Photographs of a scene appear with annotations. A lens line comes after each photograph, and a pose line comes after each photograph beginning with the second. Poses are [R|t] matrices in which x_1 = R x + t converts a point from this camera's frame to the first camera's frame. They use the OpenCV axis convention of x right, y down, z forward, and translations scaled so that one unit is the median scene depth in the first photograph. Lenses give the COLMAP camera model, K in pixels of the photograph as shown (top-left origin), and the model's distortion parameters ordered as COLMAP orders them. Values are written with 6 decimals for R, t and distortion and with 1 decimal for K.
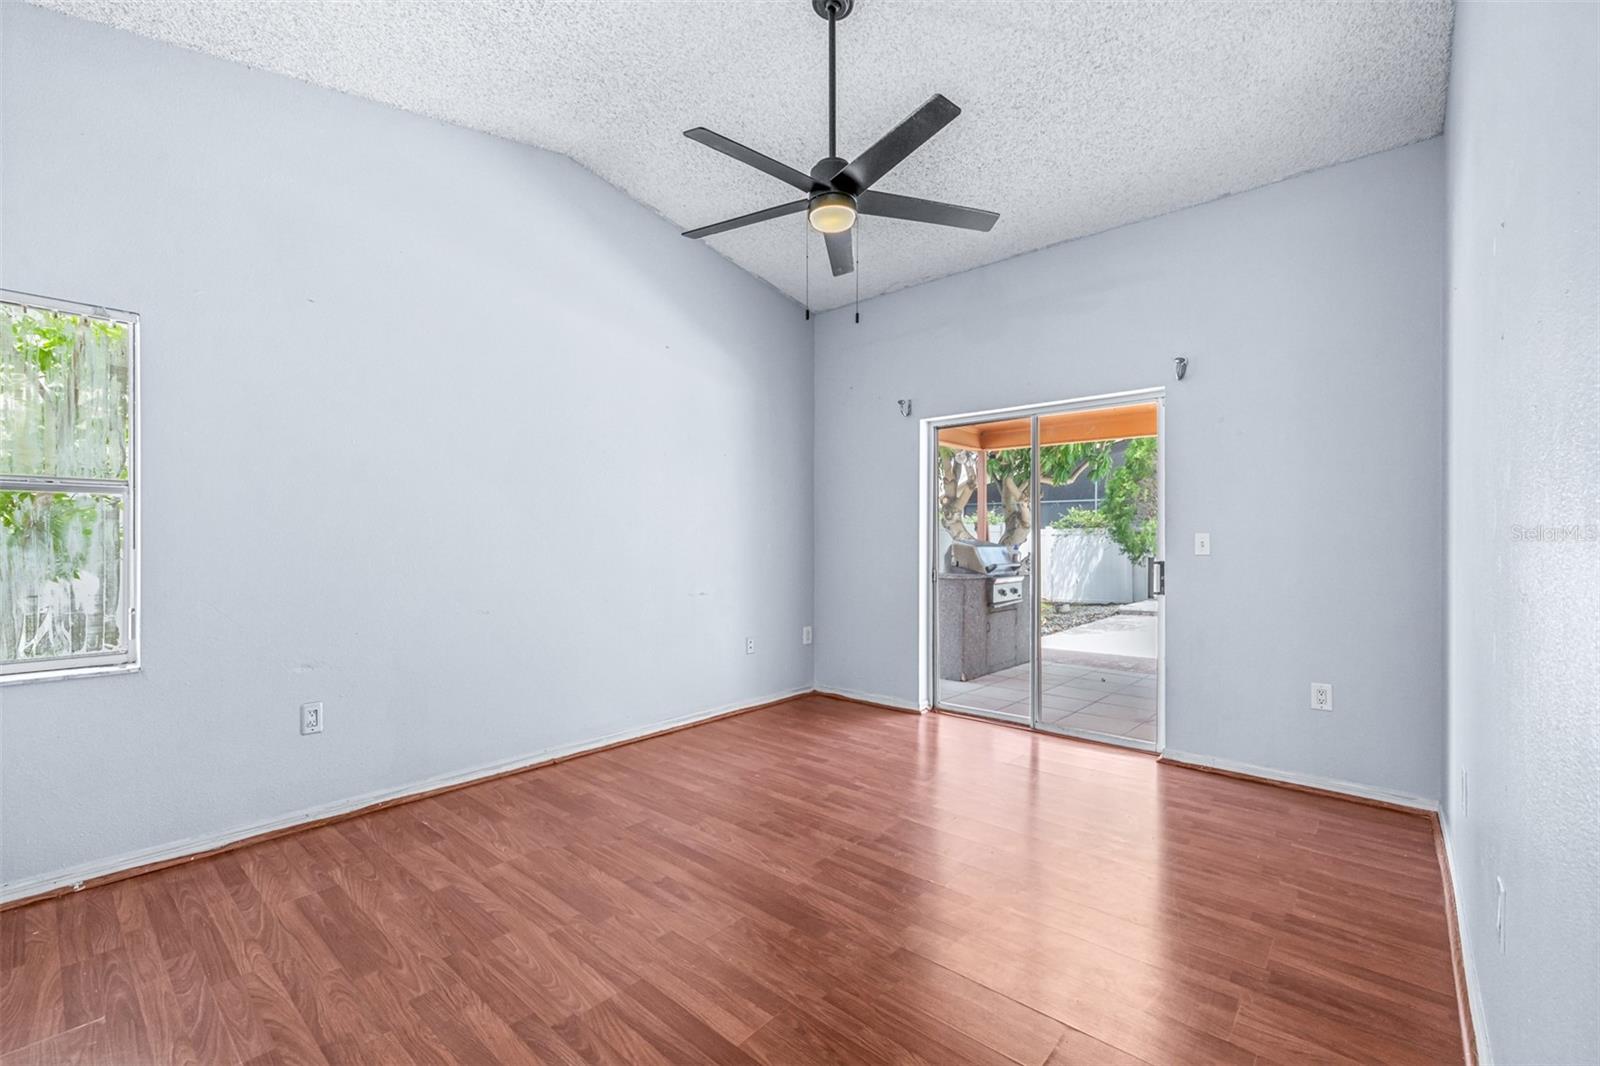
lens RADIAL K [[685.4, 0, 809.2], [0, 685.4, 534.6], [0, 0, 1]] dist [-0.000304, -0.000118]
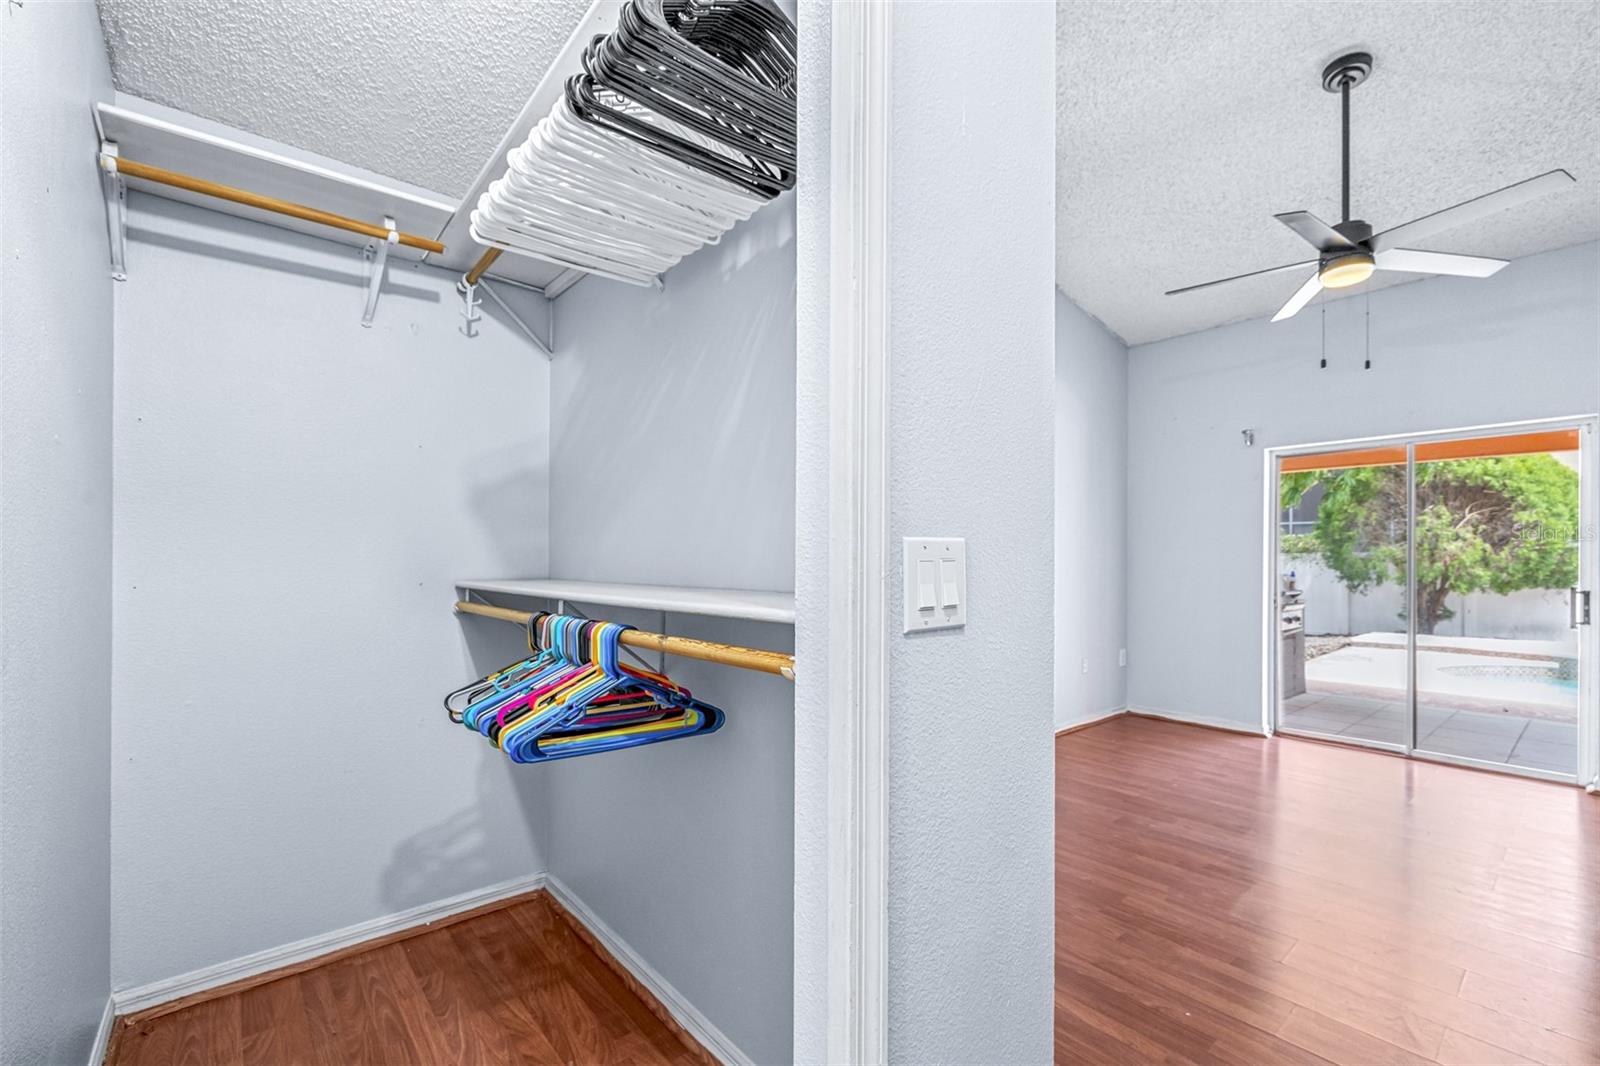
lens RADIAL K [[685.4, 0, 797.7], [0, 685.4, 548.7], [0, 0, 1]] dist [-0.000304, -0.000118]
pose [[0.987168, 0.002912, -0.159658, -0.479749], [-0.005020, 0.999905, -0.012806, -0.003278], [0.159606, 0.013444, 0.987089, -0.160793]]
